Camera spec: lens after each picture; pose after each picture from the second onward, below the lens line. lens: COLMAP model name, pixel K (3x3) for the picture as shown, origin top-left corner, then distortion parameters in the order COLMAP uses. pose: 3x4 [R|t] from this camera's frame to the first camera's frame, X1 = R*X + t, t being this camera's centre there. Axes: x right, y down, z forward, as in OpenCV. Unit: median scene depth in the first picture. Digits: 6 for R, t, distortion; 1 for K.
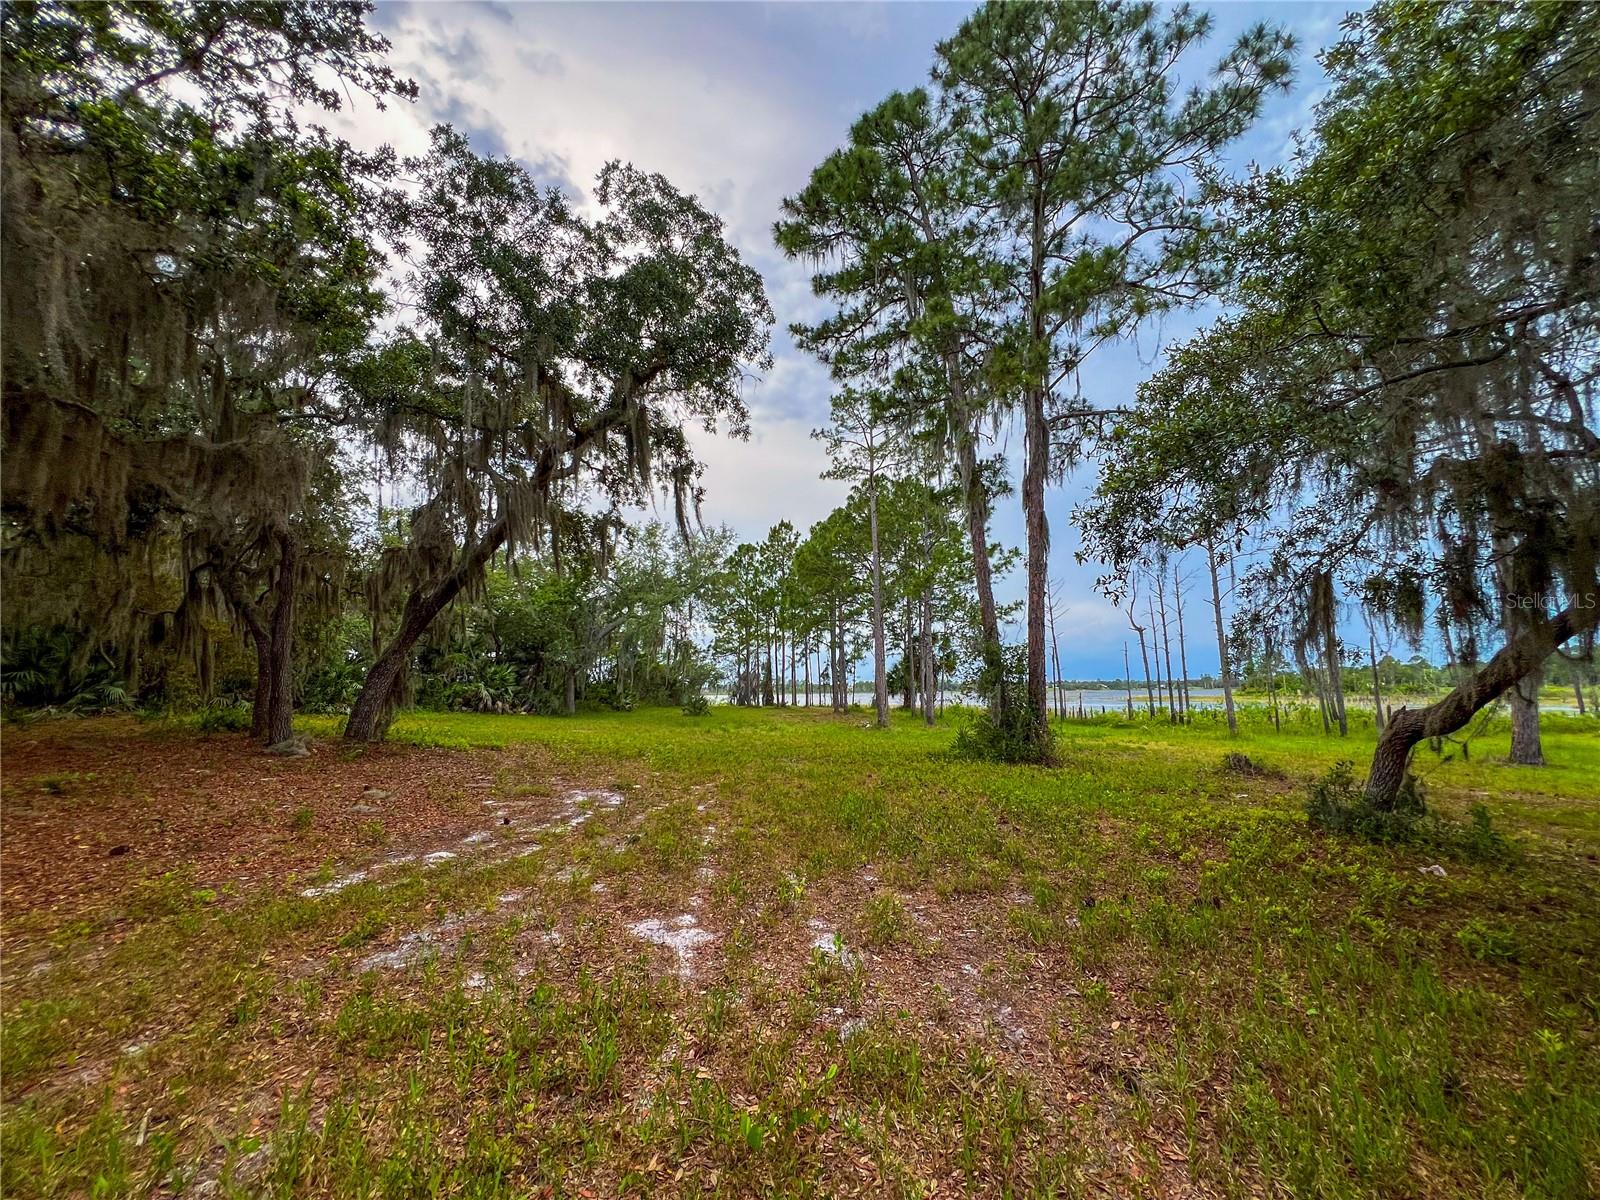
lens RADIAL K [[637.9, 0, 798.8], [0, 637.9, 600.6], [0, 0, 1]] dist [-0.000518, 0.000203]
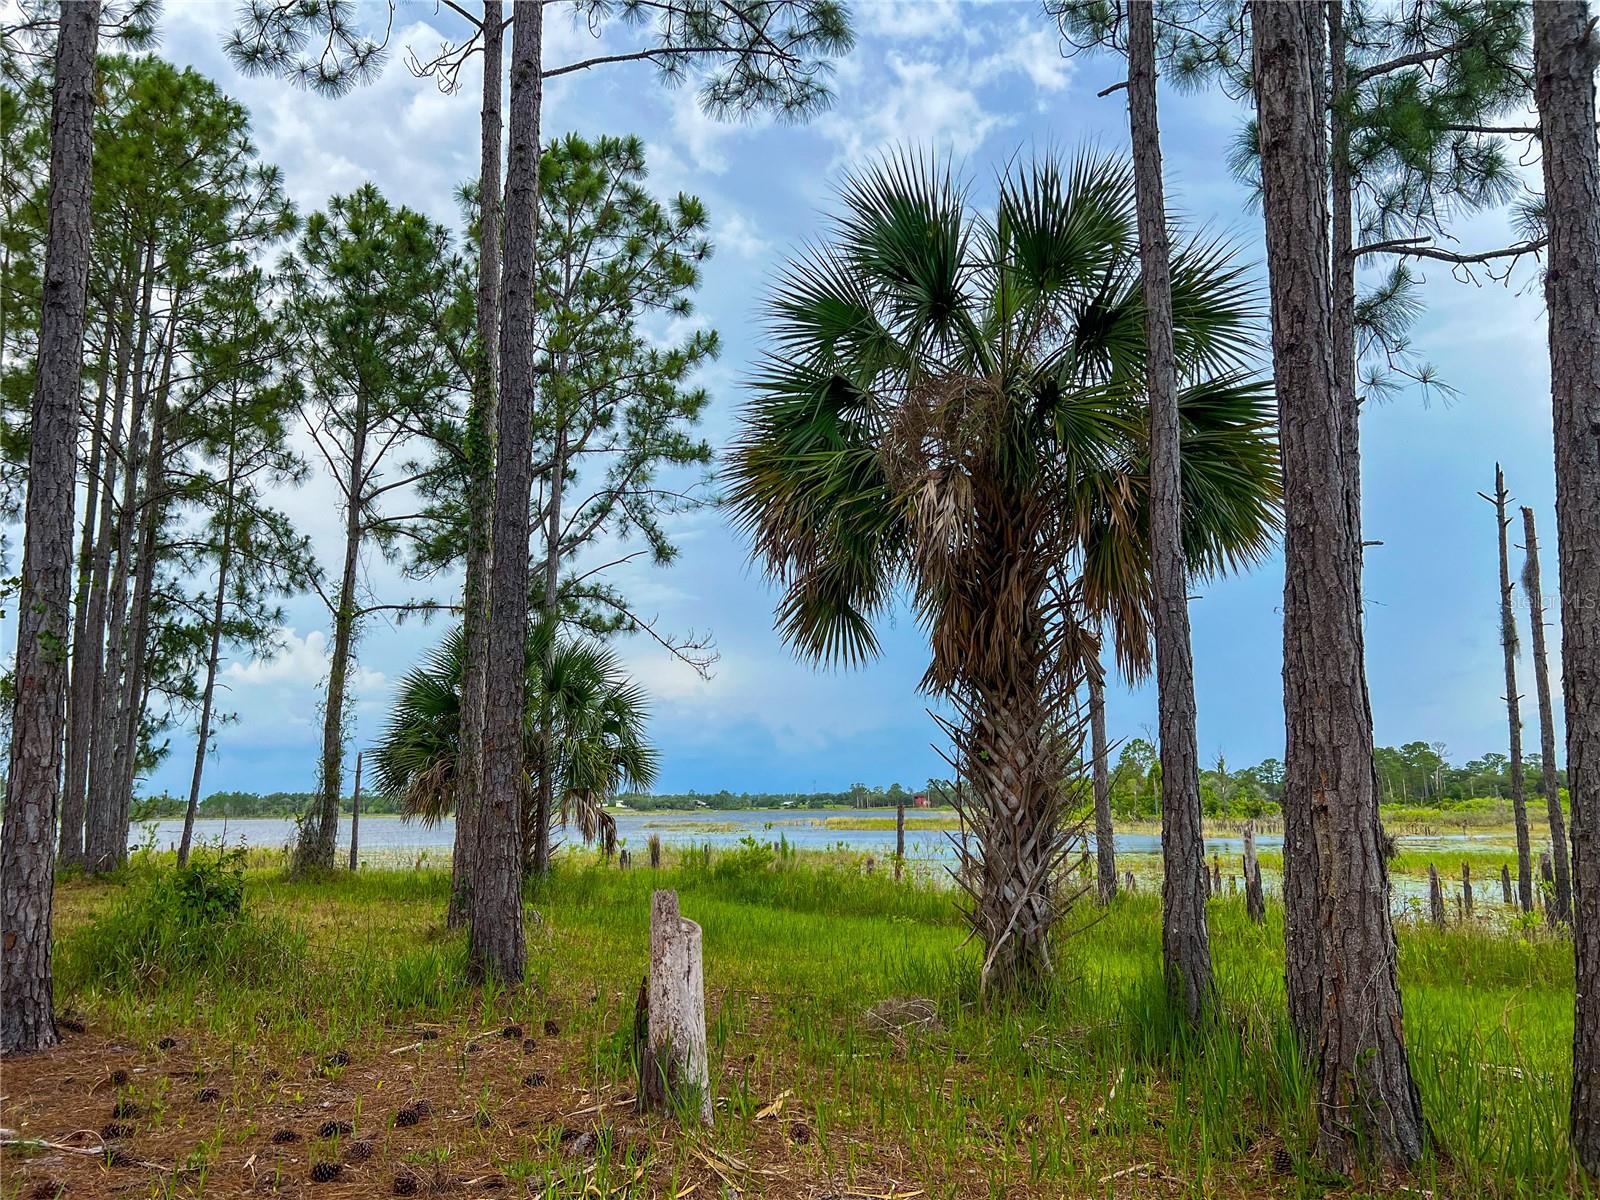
lens RADIAL K [[1190.9, 0, 809.2], [0, 1190.9, 591.7], [0, 0, 1]] dist [0.077690, -0.084438]
pose [[0.855286, 0.093878, 0.509581, 0.090815], [-0.071922, 0.995439, -0.062672, 0.158189], [-0.513141, 0.016953, 0.858137, 1.013450]]
